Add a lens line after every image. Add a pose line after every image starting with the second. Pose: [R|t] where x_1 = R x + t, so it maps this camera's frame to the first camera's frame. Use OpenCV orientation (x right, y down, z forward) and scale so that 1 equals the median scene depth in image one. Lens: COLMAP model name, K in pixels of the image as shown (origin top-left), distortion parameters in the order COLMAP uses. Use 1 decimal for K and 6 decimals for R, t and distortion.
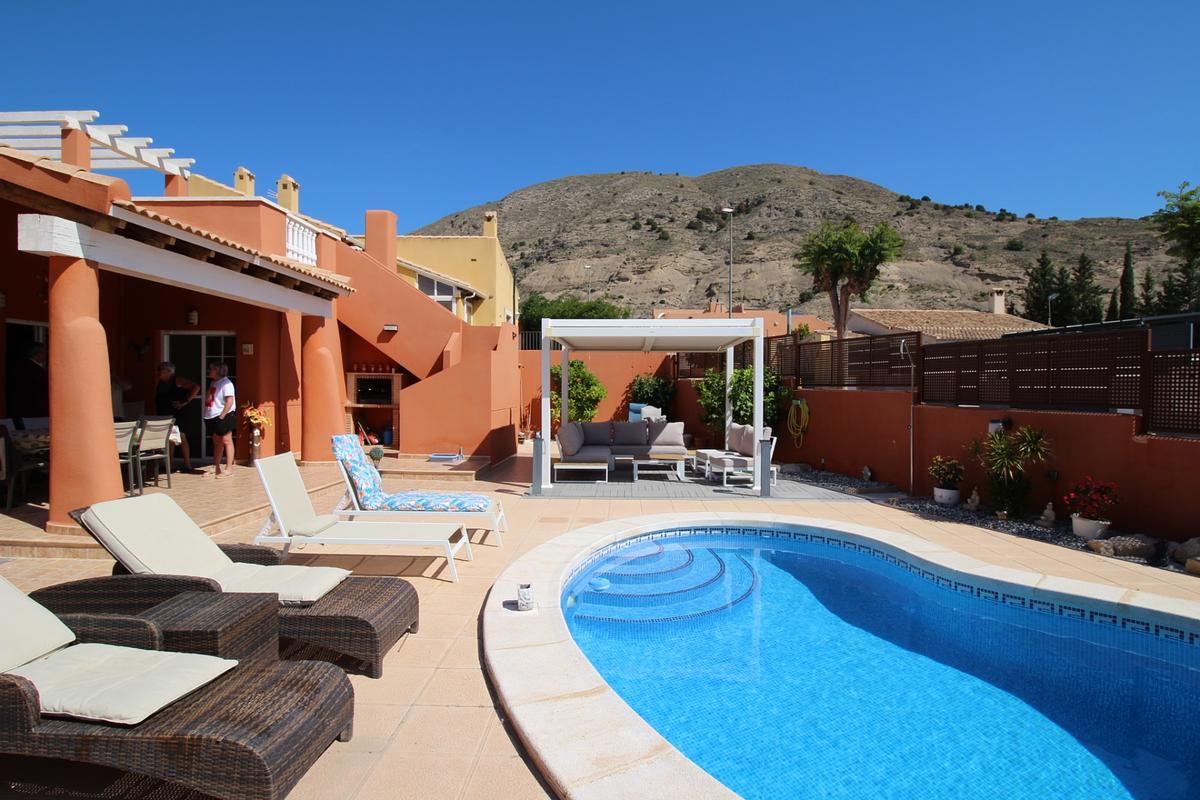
lens RADIAL K [[641.0, 0, 602.6], [0, 641.0, 395.0], [0, 0, 1]] dist [0.022956, -0.022130]
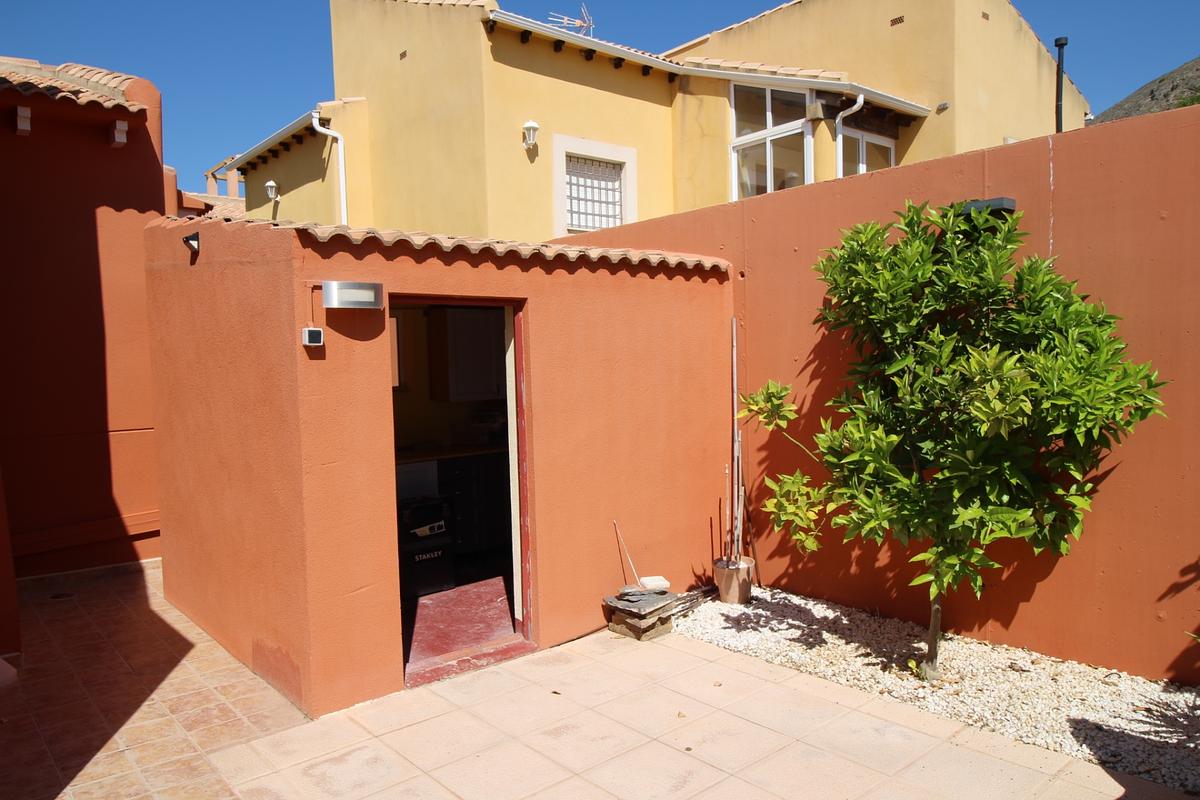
lens RADIAL K [[830.9, 0, 600.0], [0, 830.9, 400.0], [0, 0, 1]] dist [0.006261, 0.000373]
pose [[0.684401, 0.007177, -0.729070, 0.095134], [0.024445, 0.999164, 0.032783, -0.015575], [0.728695, -0.040259, 0.683654, 1.255731]]
